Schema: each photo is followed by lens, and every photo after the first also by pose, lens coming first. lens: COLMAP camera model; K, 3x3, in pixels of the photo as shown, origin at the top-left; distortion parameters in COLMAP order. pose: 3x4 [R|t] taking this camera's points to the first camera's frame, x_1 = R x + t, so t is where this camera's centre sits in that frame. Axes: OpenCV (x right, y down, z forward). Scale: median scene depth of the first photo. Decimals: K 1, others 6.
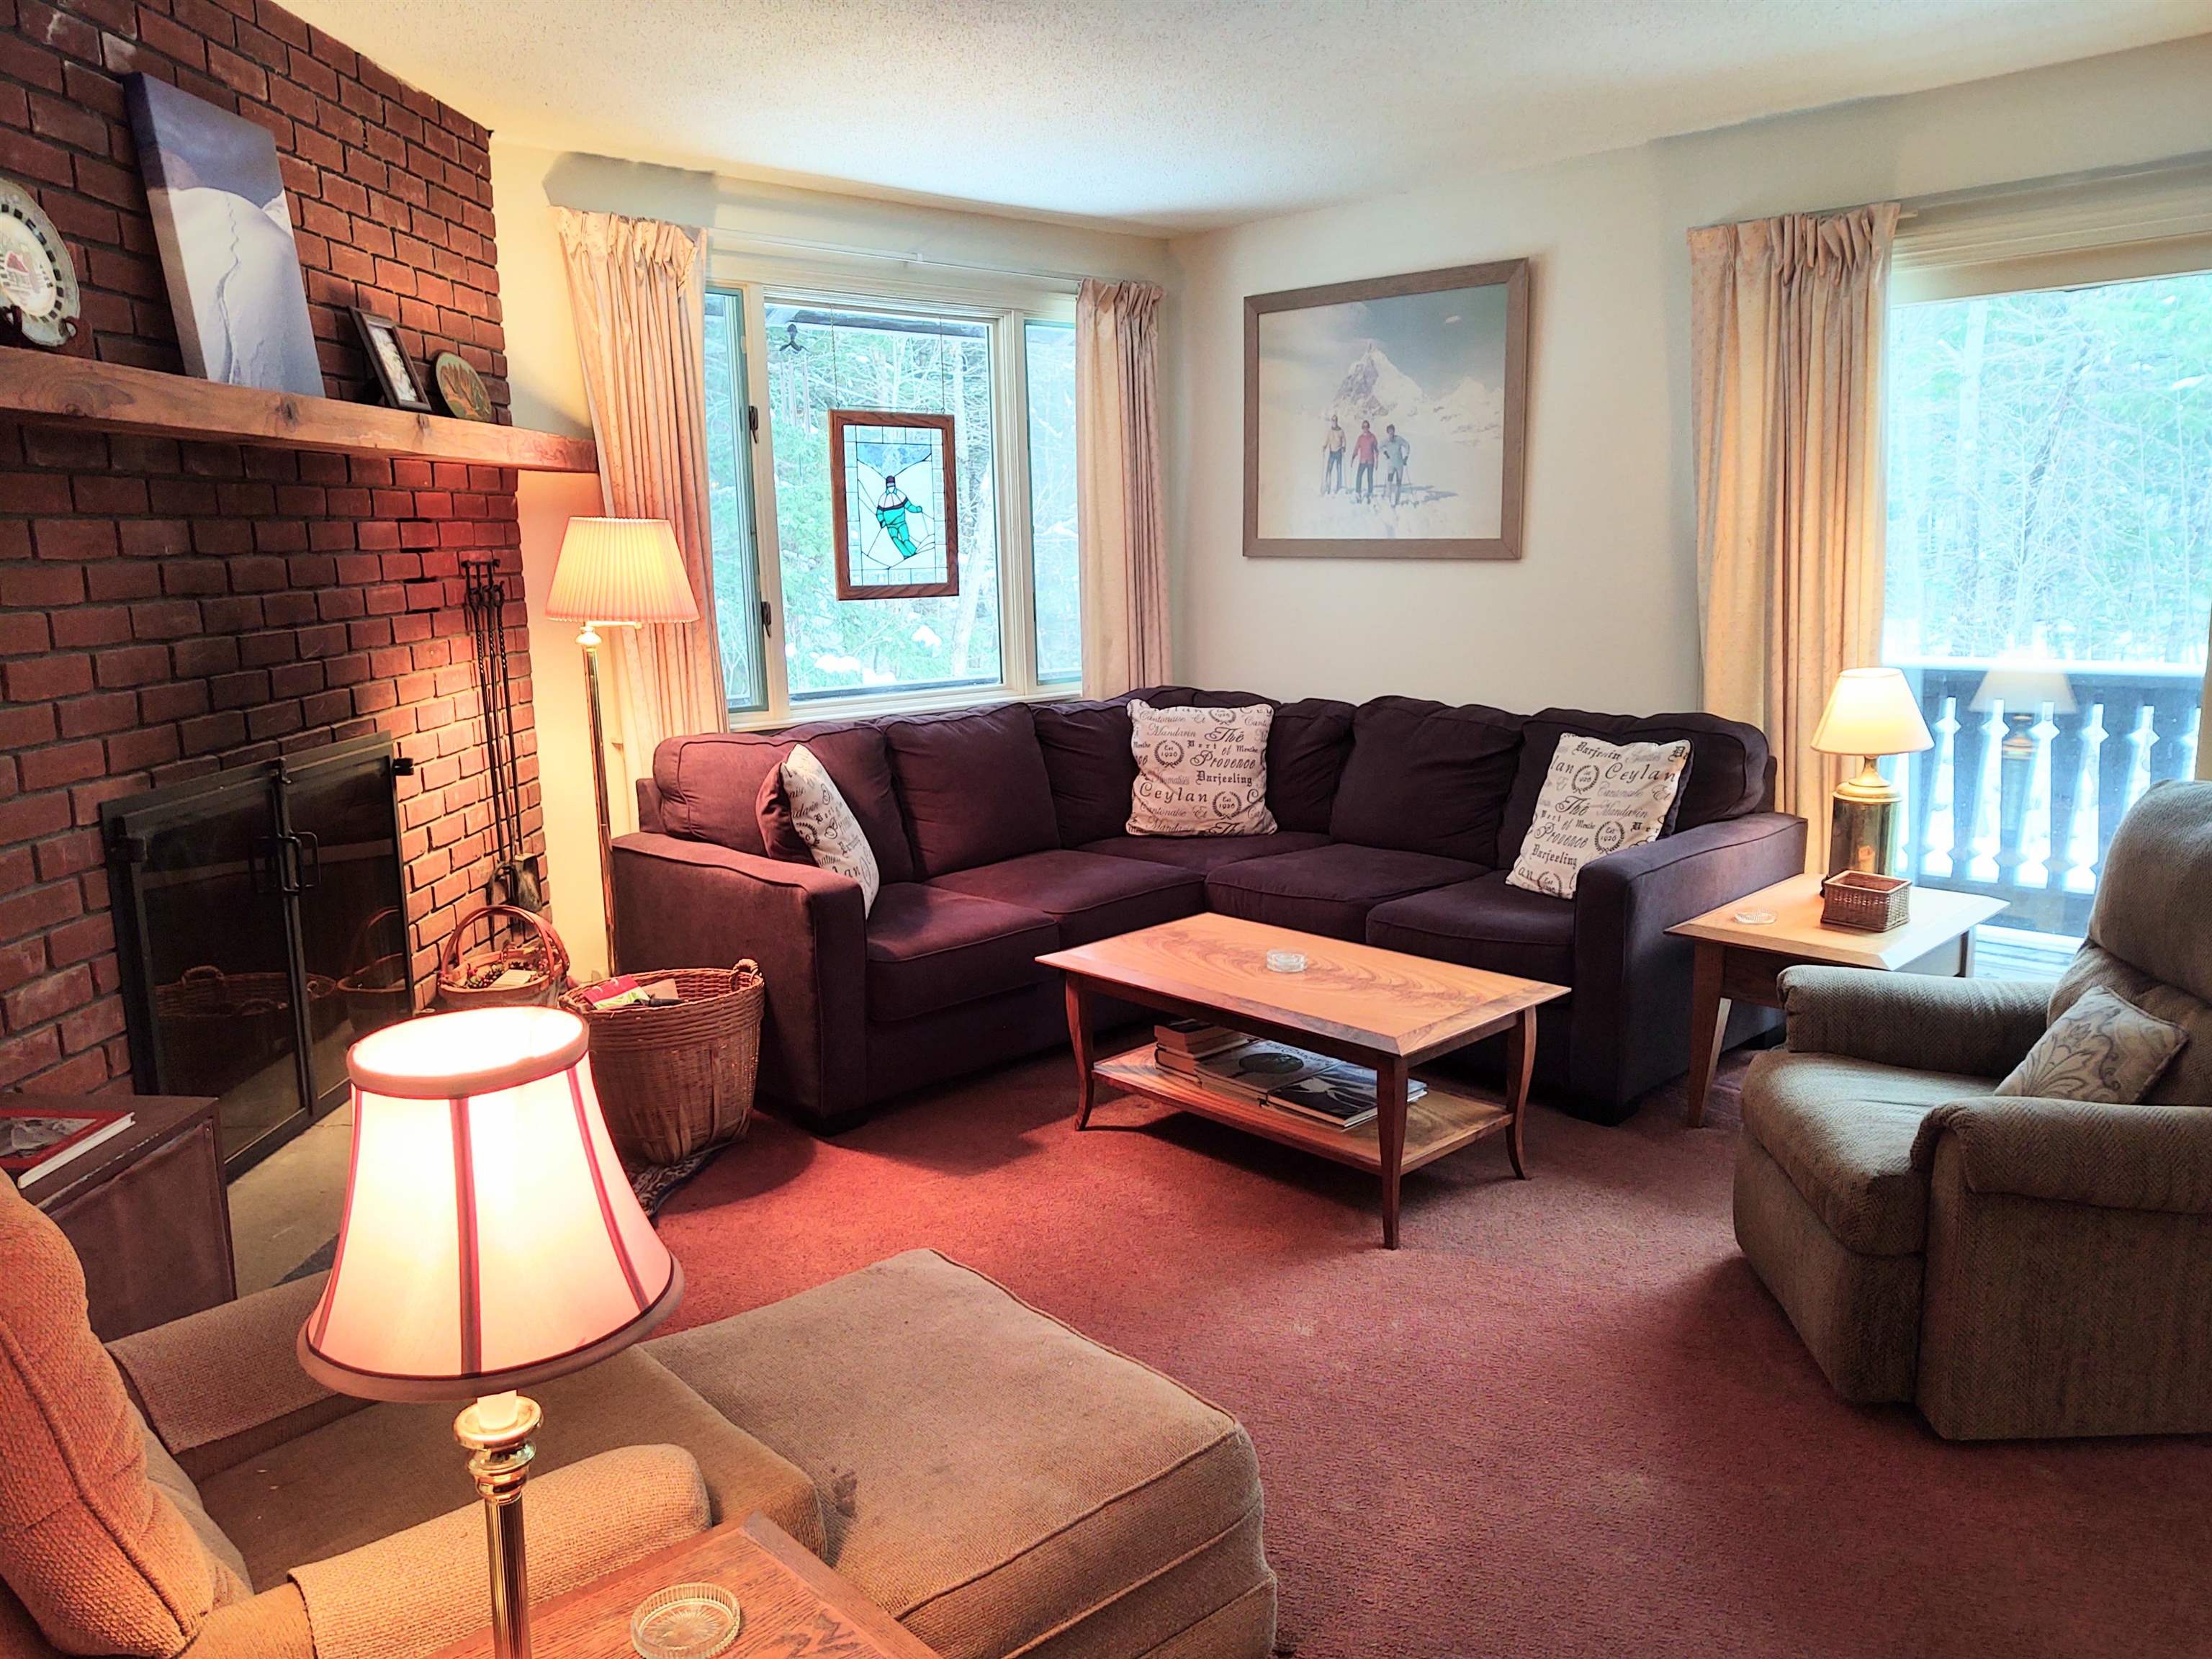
lens RADIAL K [[1614.4, 0, 1110.4], [0, 1614.4, 816.6], [0, 0, 1]] dist [0.067464, -0.159973]
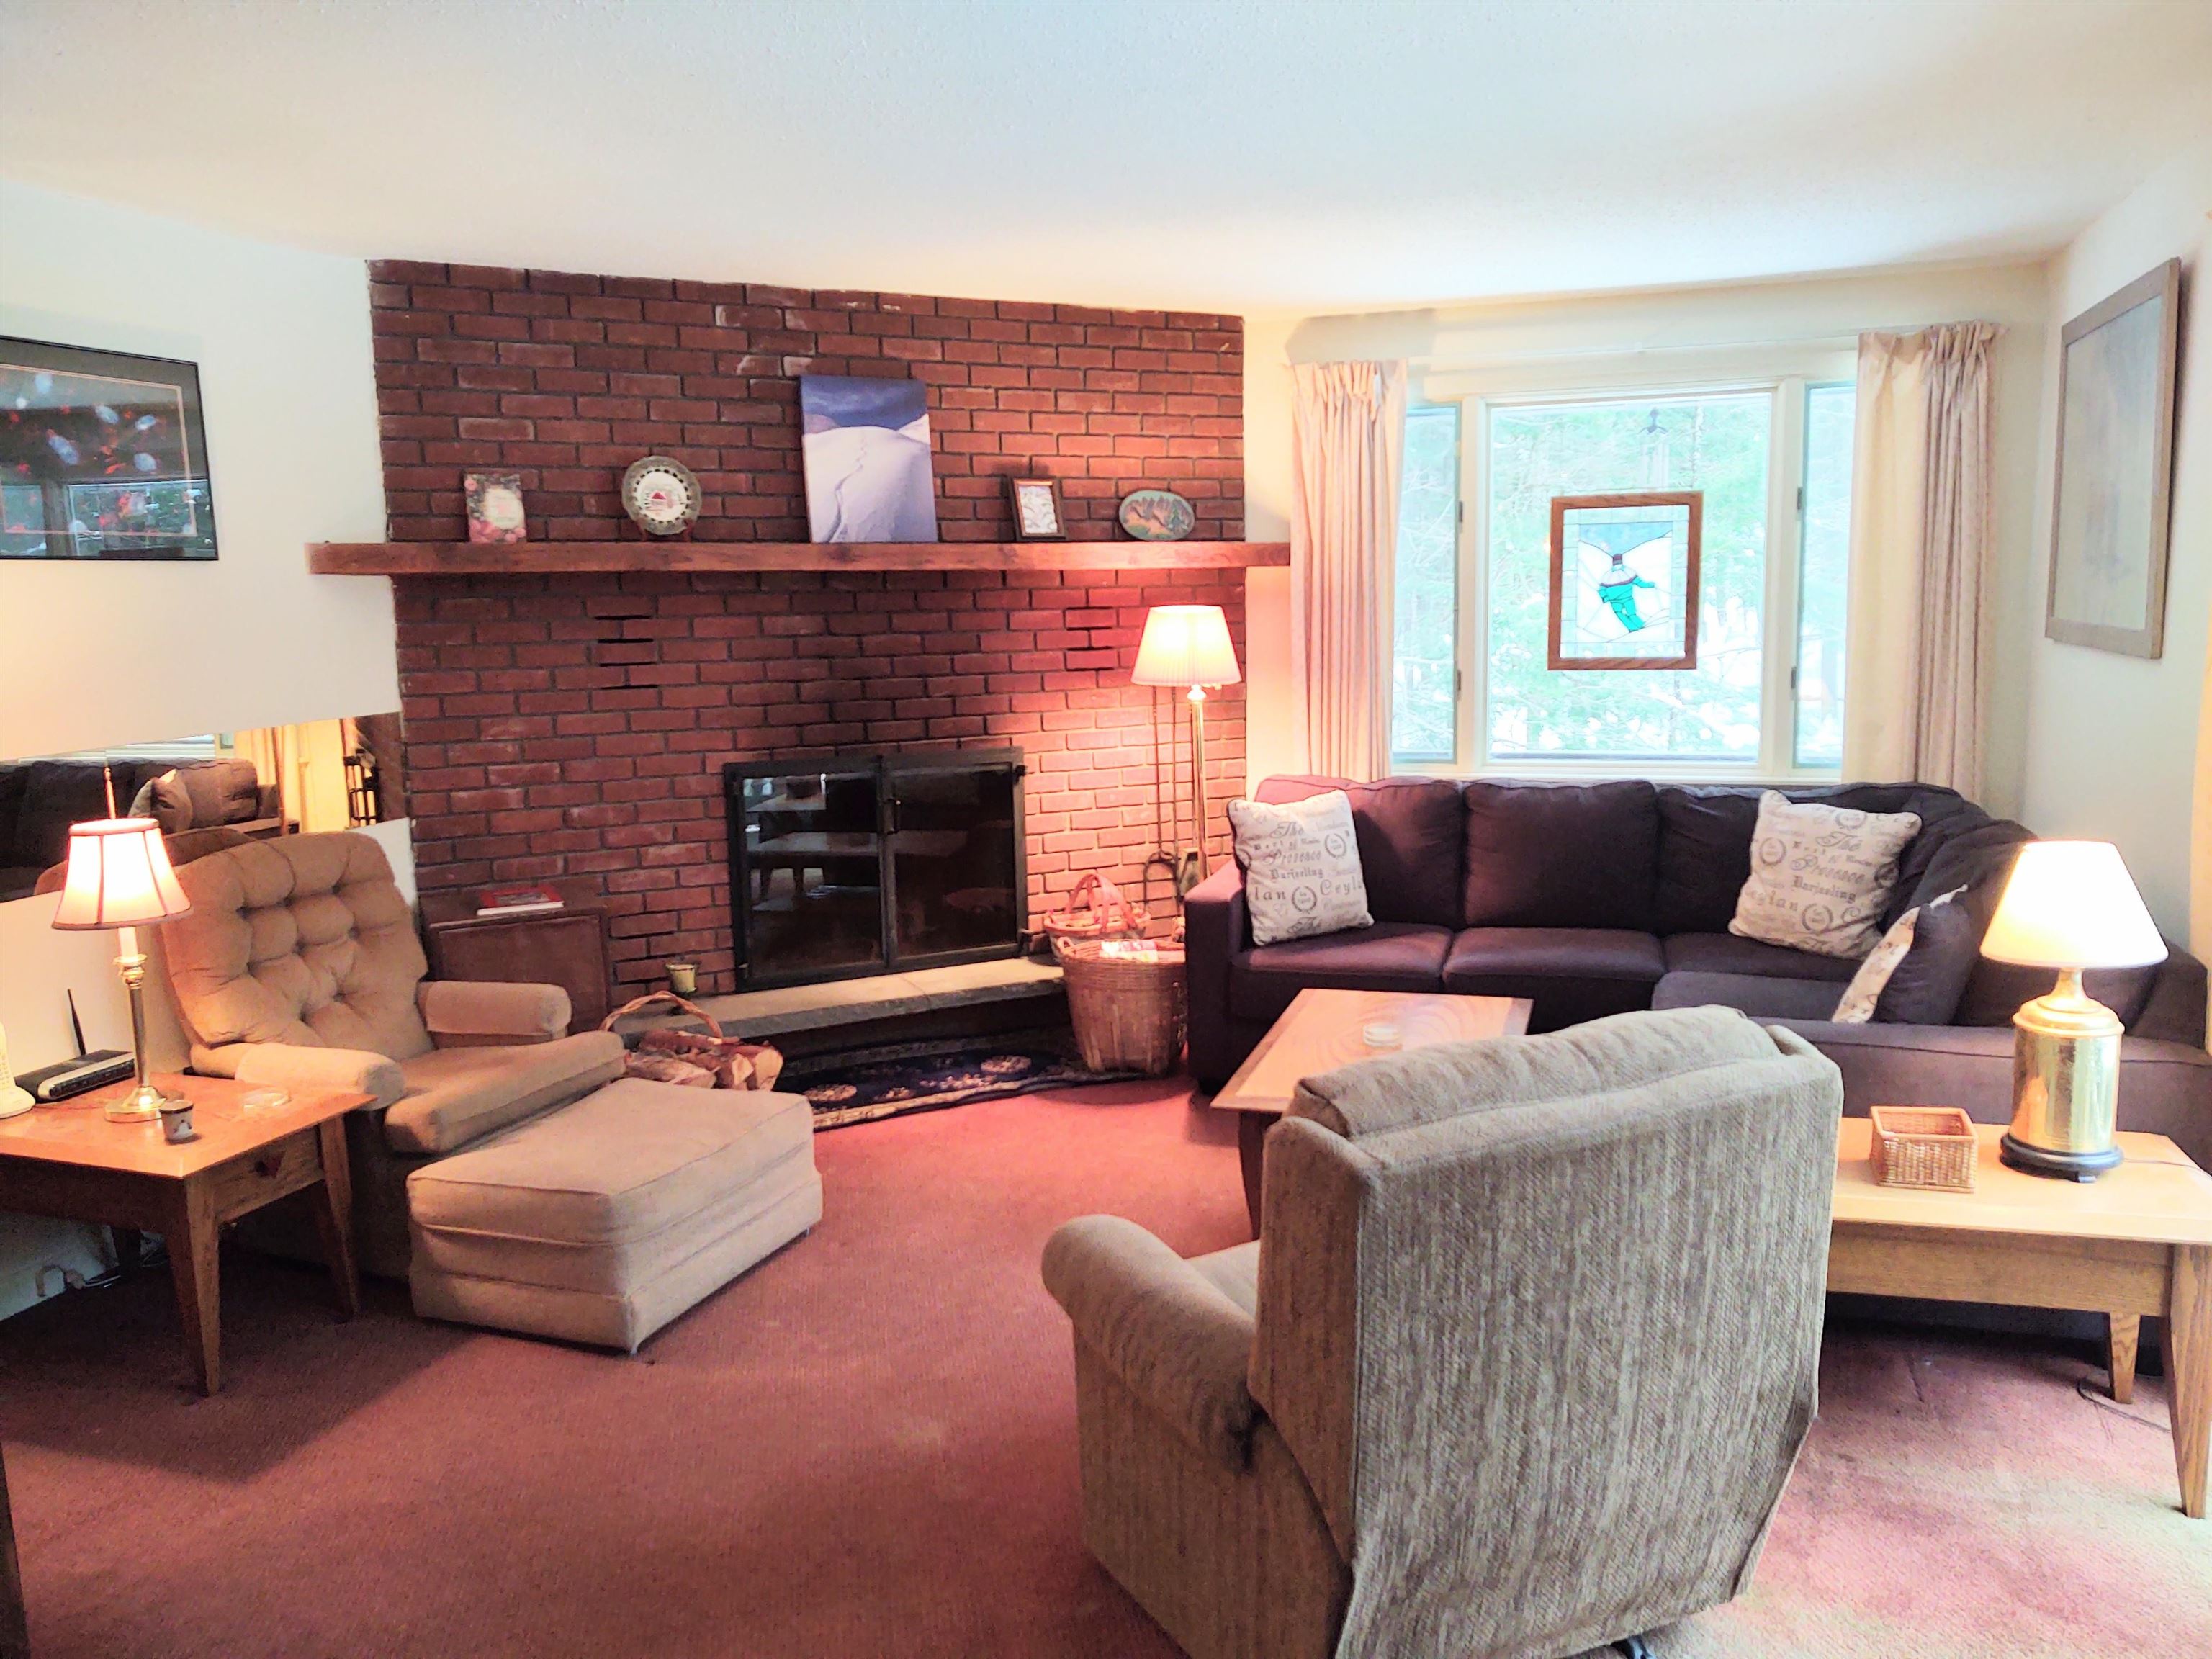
lens RADIAL K [[1614.4, 0, 1110.4], [0, 1614.4, 816.6], [0, 0, 1]] dist [0.067464, -0.159973]
pose [[0.493356, 0.122433, -0.861168, 0.640445], [-0.136956, 0.988629, 0.062093, -0.064905], [0.858978, 0.087308, 0.504514, 0.211718]]
